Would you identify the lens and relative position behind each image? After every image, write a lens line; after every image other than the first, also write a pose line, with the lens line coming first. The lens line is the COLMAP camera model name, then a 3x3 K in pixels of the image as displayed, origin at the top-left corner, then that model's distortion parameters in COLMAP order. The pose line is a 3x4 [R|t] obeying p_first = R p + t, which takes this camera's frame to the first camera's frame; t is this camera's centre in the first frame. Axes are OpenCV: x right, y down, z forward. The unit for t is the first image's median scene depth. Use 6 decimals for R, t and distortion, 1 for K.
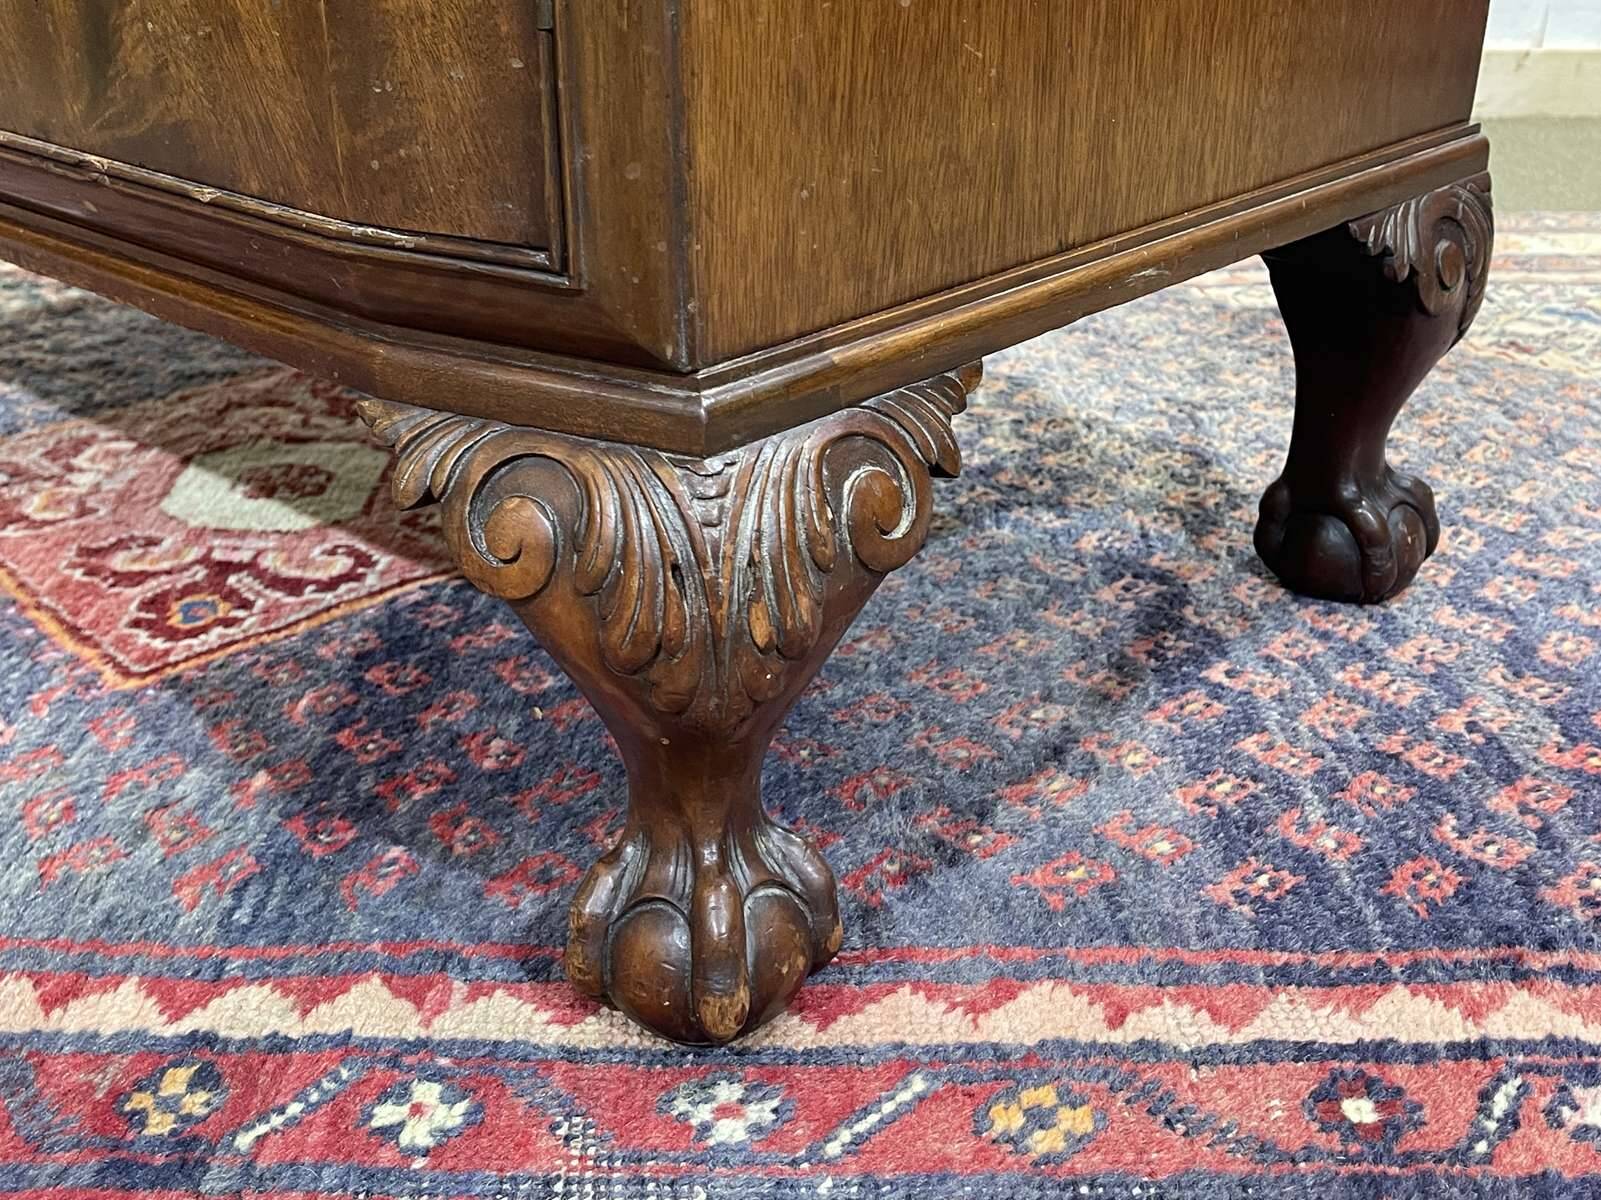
lens RADIAL K [[1756.4, 0, 799.3], [0, 1756.4, 629.0], [0, 0, 1]] dist [0.015407, 0.000000]
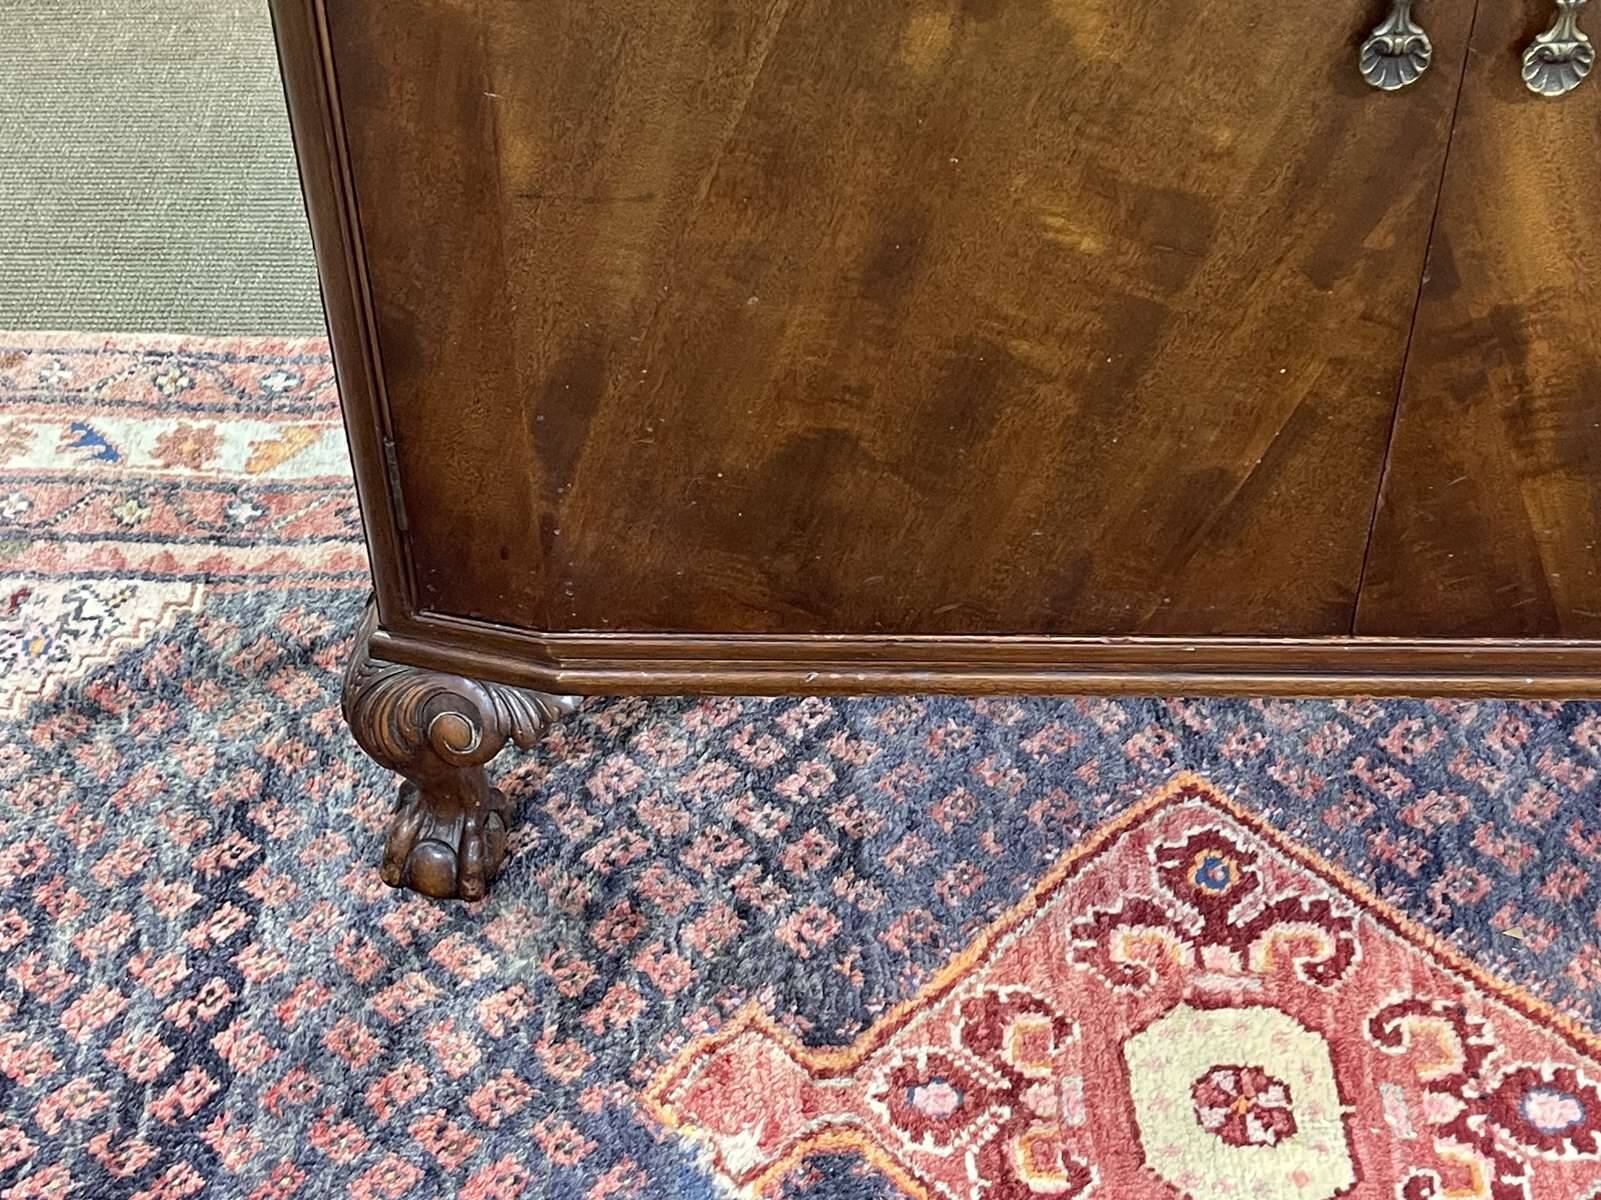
lens RADIAL K [[2402.8, 0, 783.6], [0, 2402.8, 585.2], [0, 0, 1]] dist [0.084842, 0.000000]
pose [[0.999855, -0.013911, -0.009864, -0.770135], [0.016242, 0.953076, 0.302294, -1.114616], [0.005196, -0.302411, 0.953164, -0.288699]]
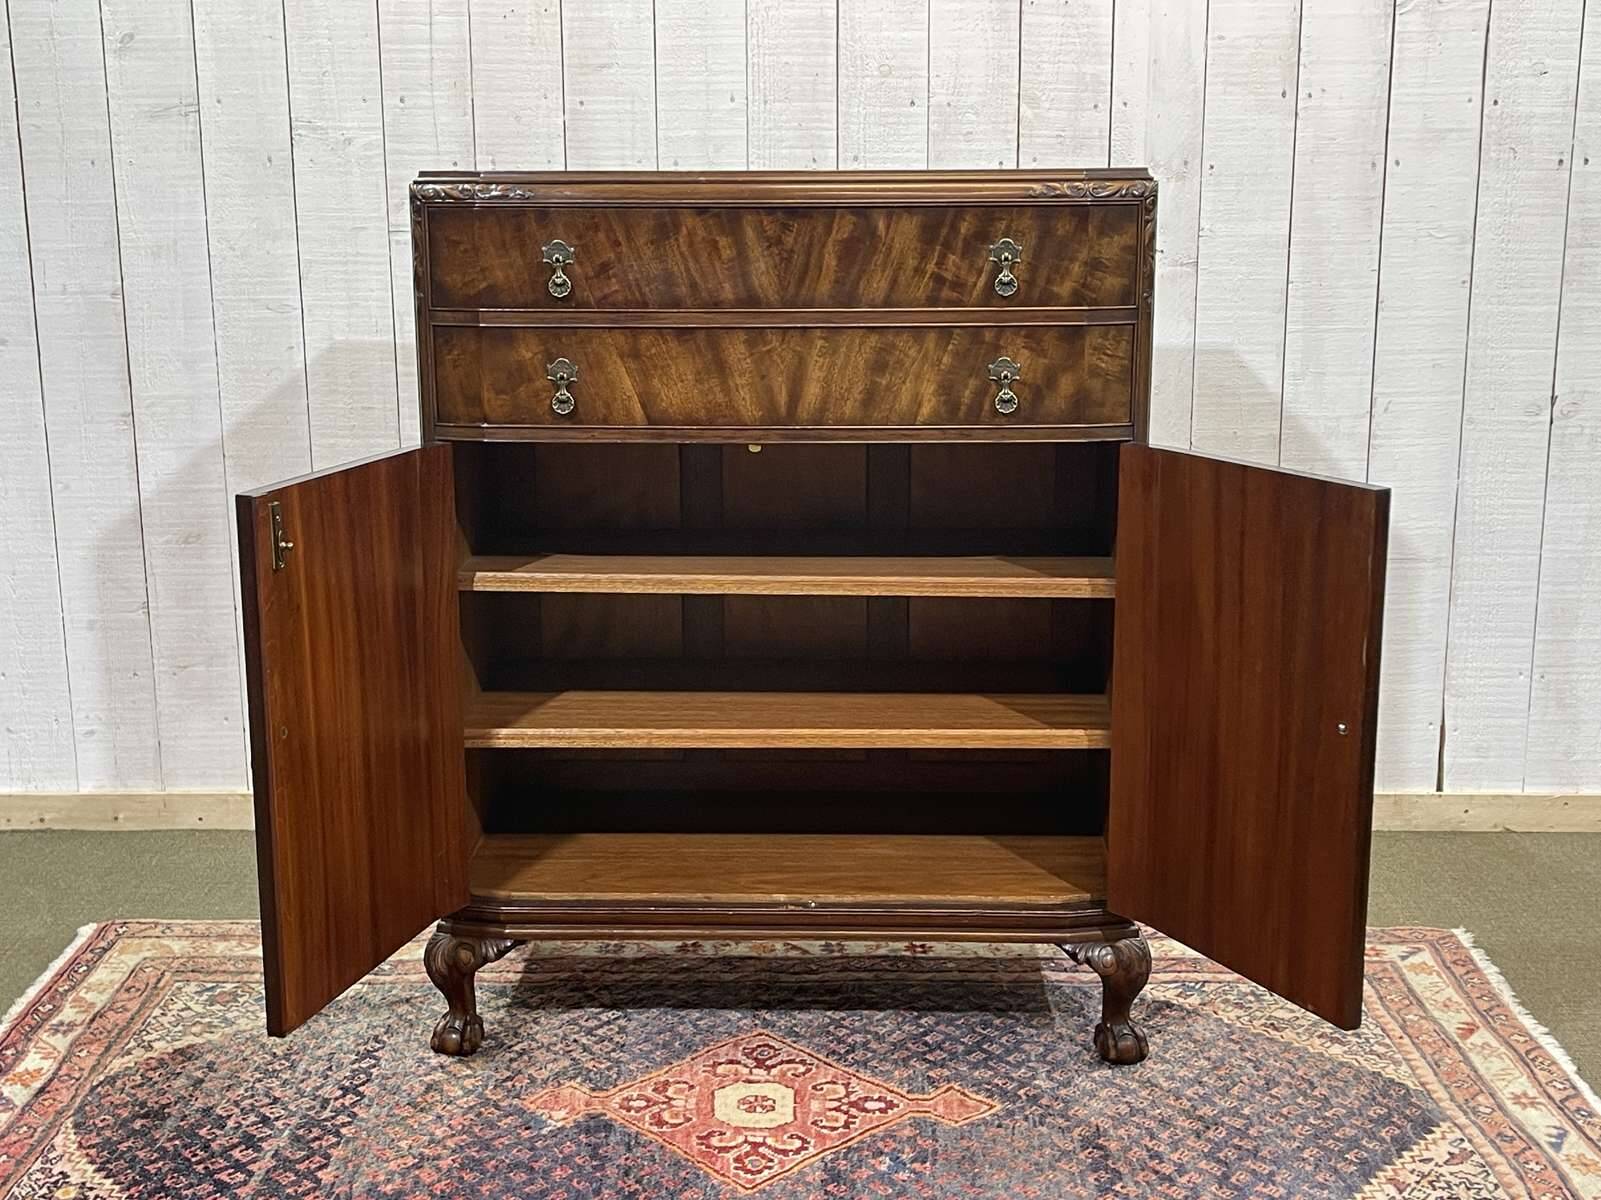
lens RADIAL K [[1970.5, 0, 794.3], [0, 1970.5, 604.6], [0, 0, 1]] dist [0.041171, 0.000000]
pose [[0.999877, -0.006996, -0.014007, -0.282494], [0.003510, 0.971995, -0.234975, -0.164951], [0.015259, 0.234897, 0.971901, -2.778918]]
